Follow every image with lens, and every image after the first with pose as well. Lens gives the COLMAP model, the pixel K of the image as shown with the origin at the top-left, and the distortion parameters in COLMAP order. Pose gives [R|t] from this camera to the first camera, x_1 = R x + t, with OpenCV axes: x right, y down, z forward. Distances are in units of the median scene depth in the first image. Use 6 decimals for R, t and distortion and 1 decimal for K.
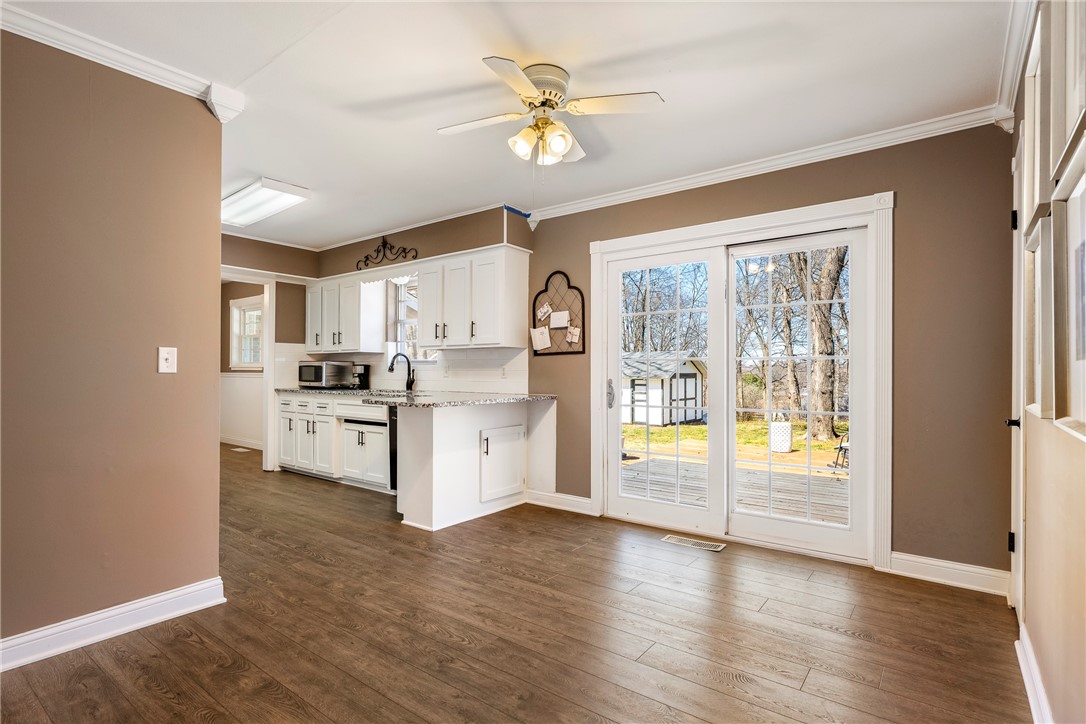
lens RADIAL K [[529.7, 0, 538.3], [0, 529.7, 370.0], [0, 0, 1]] dist [0.000191, 0.000203]
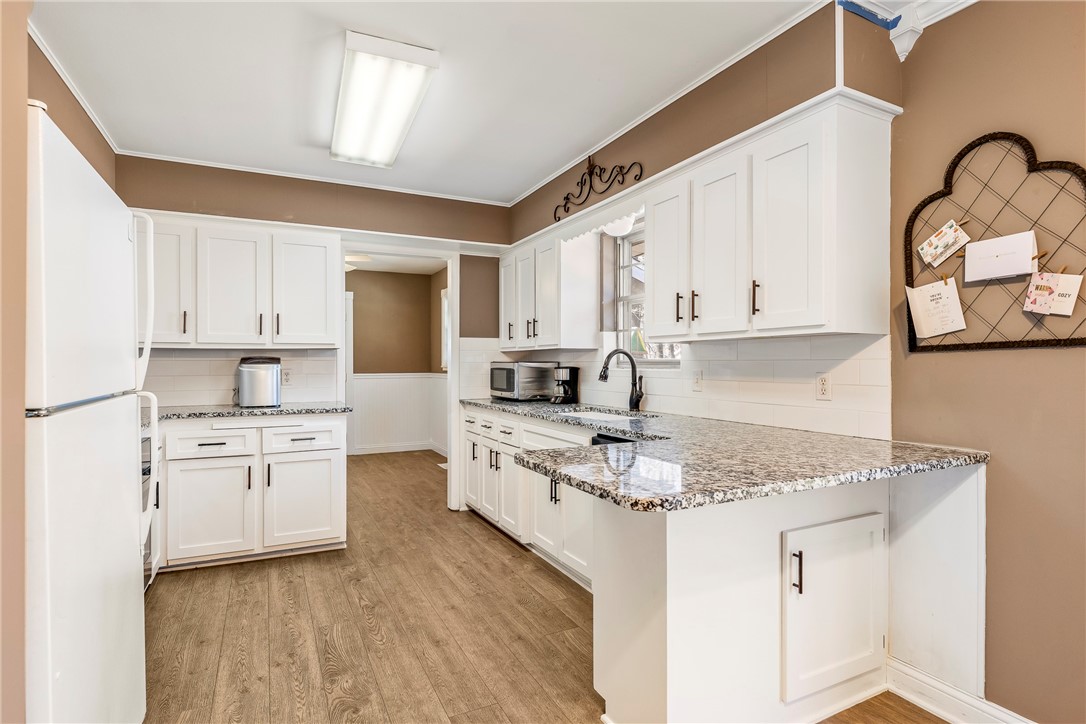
lens RADIAL K [[551.6, 0, 540.6], [0, 551.6, 365.3], [0, 0, 1]] dist [0.003455, -0.000191]
pose [[0.902392, -0.004420, -0.430894, -0.088270], [0.006415, 0.999974, 0.003177, -0.020181], [0.430869, -0.005631, 0.902397, 0.494465]]
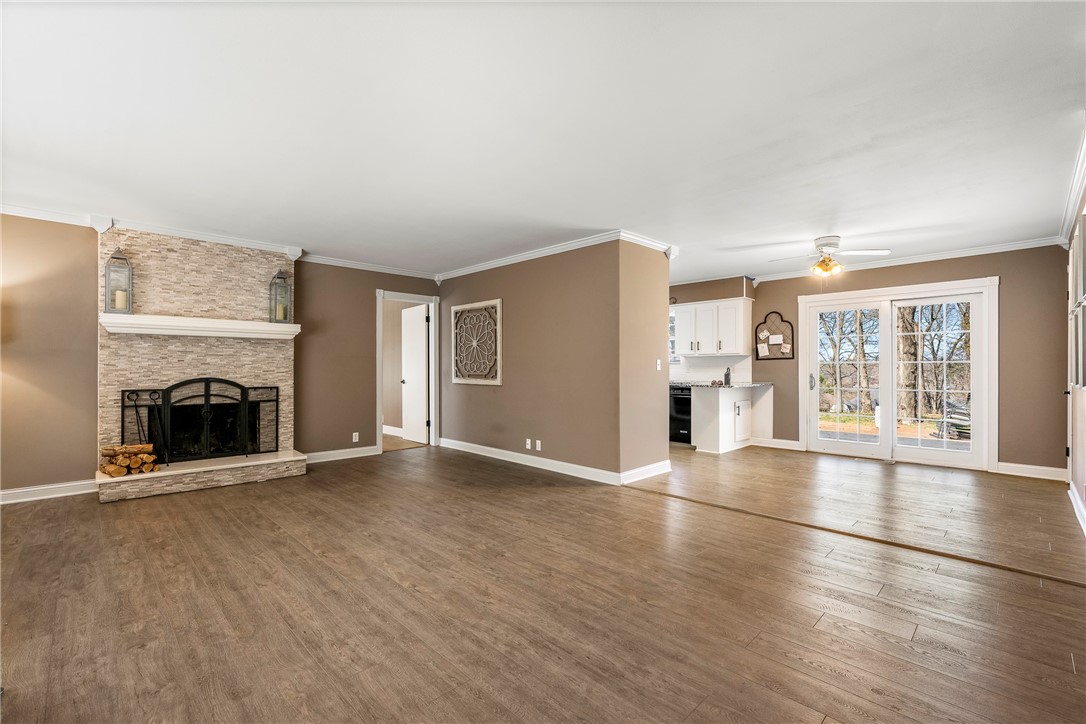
lens RADIAL K [[459.0, 0, 545.1], [0, 459.0, 368.3], [0, 0, 1]] dist [-0.002267, -0.000008]
pose [[0.989951, -0.001775, -0.141402, -0.502022], [0.002137, 0.999995, 0.002405, -0.005722], [0.141397, -0.002683, 0.989949, -0.607510]]
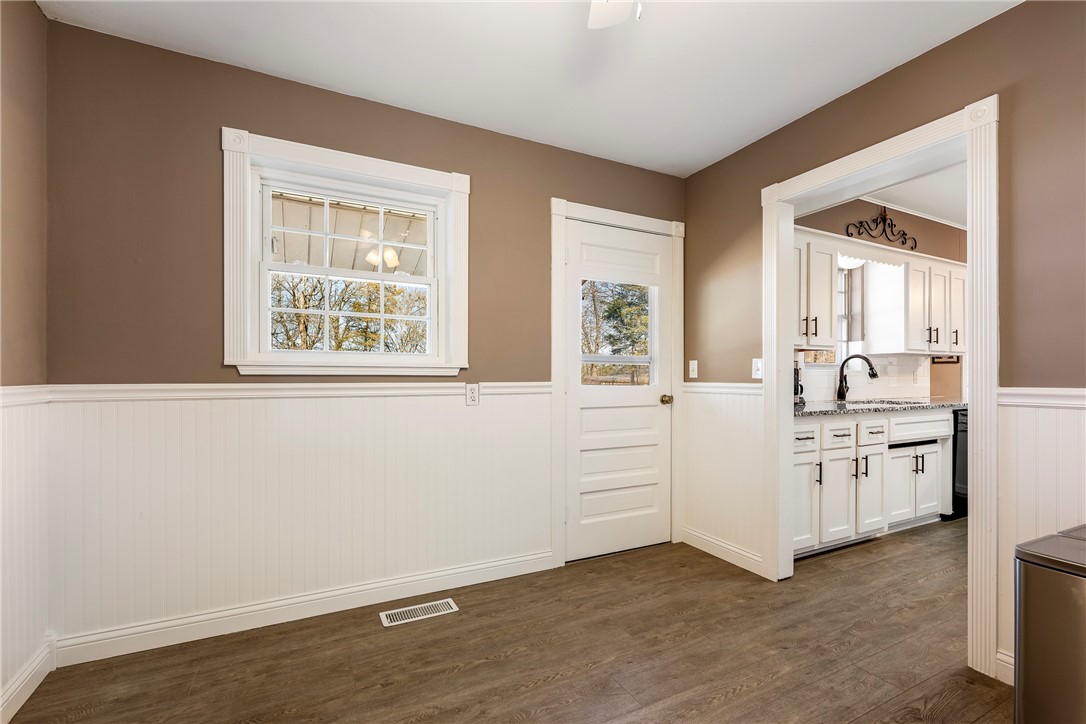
lens RADIAL K [[492.6, 0, 507.4], [0, 492.6, 376.6], [0, 0, 1]] dist [-0.002506, 0.000101]
pose [[0.428374, -0.005578, 0.903584, -1.458704], [-0.000707, 0.999979, 0.006509, -0.003660], [-0.903601, -0.003427, 0.428361, 1.451656]]
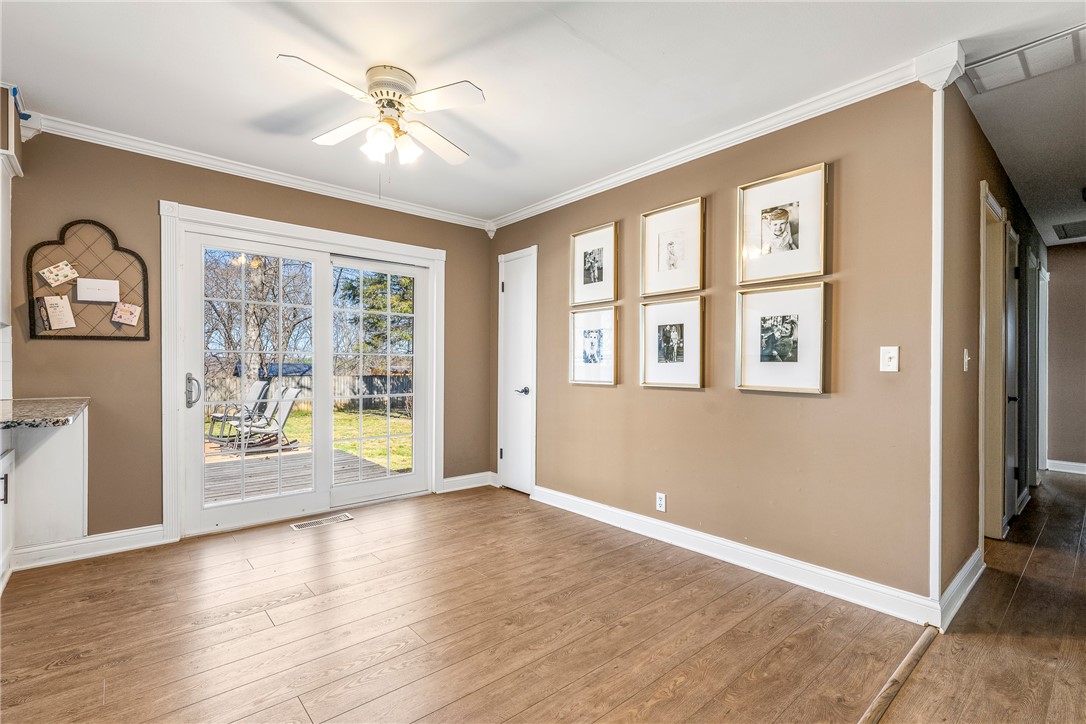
lens RADIAL K [[492.6, 0, 533.4], [0, 492.6, 369.3], [0, 0, 1]] dist [-0.002506, 0.000101]
pose [[0.214380, -0.007033, 0.976725, -0.482436], [-0.009012, 0.999917, 0.009178, -0.000413], [-0.976709, -0.010770, 0.214299, 0.288580]]
